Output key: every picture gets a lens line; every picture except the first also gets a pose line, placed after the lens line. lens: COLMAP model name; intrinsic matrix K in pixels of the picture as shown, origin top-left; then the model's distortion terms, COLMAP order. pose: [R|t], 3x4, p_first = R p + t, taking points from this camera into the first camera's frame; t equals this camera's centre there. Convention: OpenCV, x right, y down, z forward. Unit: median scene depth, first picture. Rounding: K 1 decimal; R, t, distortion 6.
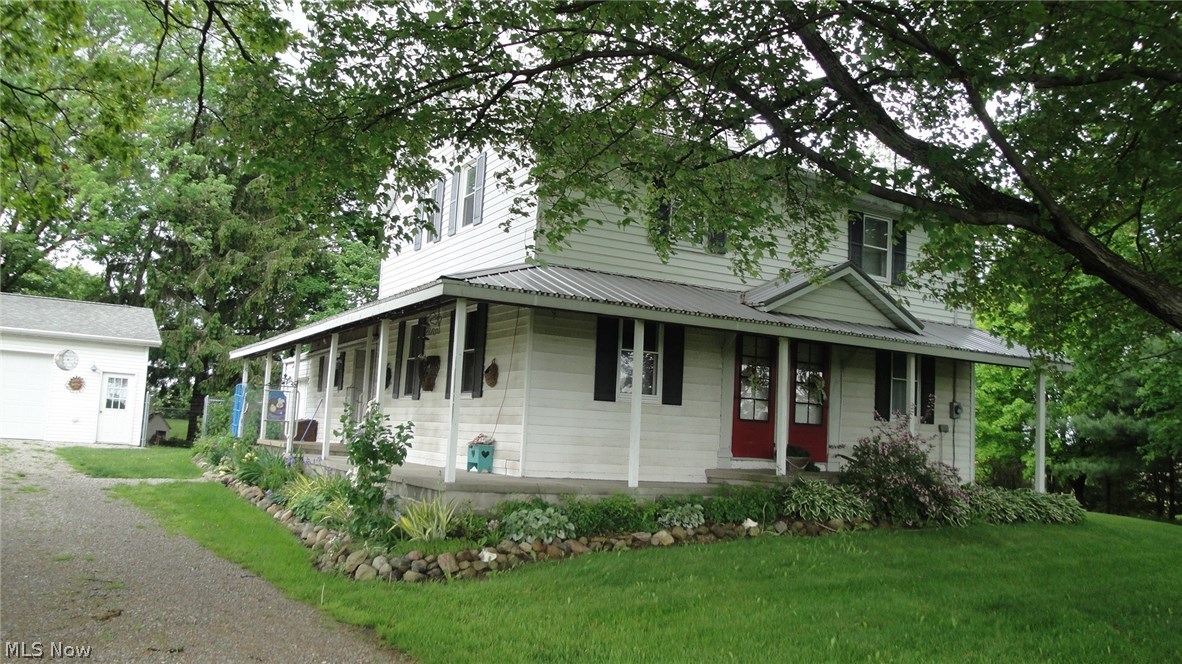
lens RADIAL K [[959.6, 0, 591.0], [0, 959.6, 332.0], [0, 0, 1]] dist [-0.161706, 0.132149]
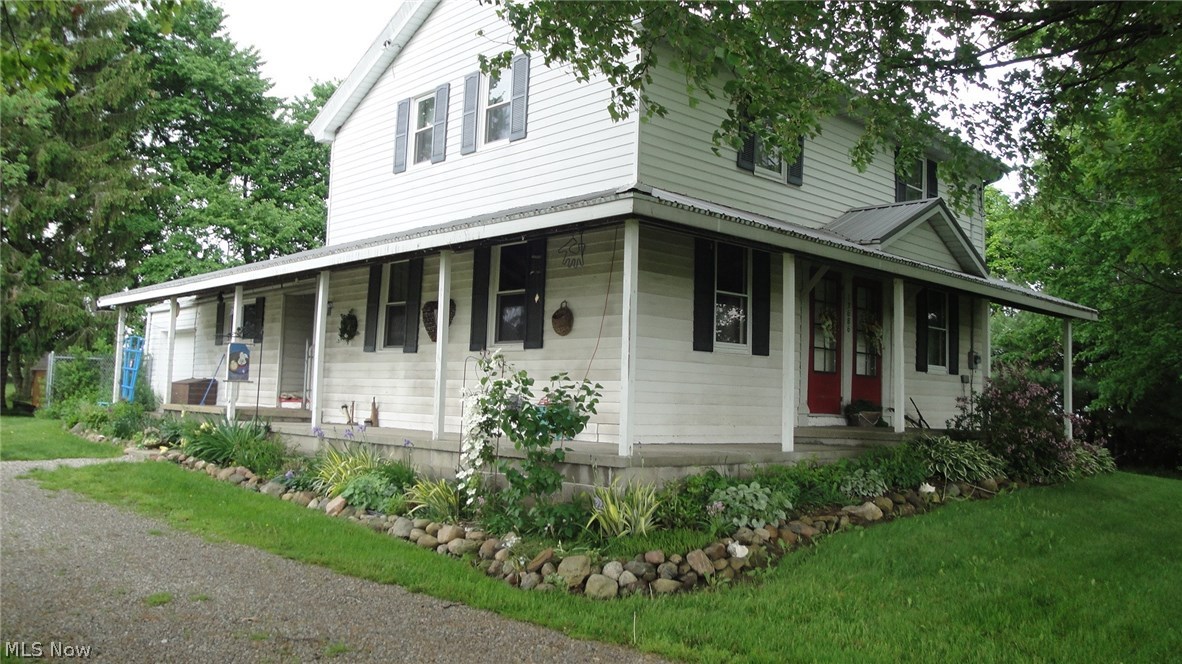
lens RADIAL K [[959.6, 0, 591.0], [0, 959.6, 332.0], [0, 0, 1]] dist [-0.161706, 0.132149]
pose [[0.970029, -0.002264, 0.242979, -0.237144], [-0.009450, 0.998849, 0.047033, 0.012922], [-0.242805, -0.047920, 0.968891, 0.164394]]
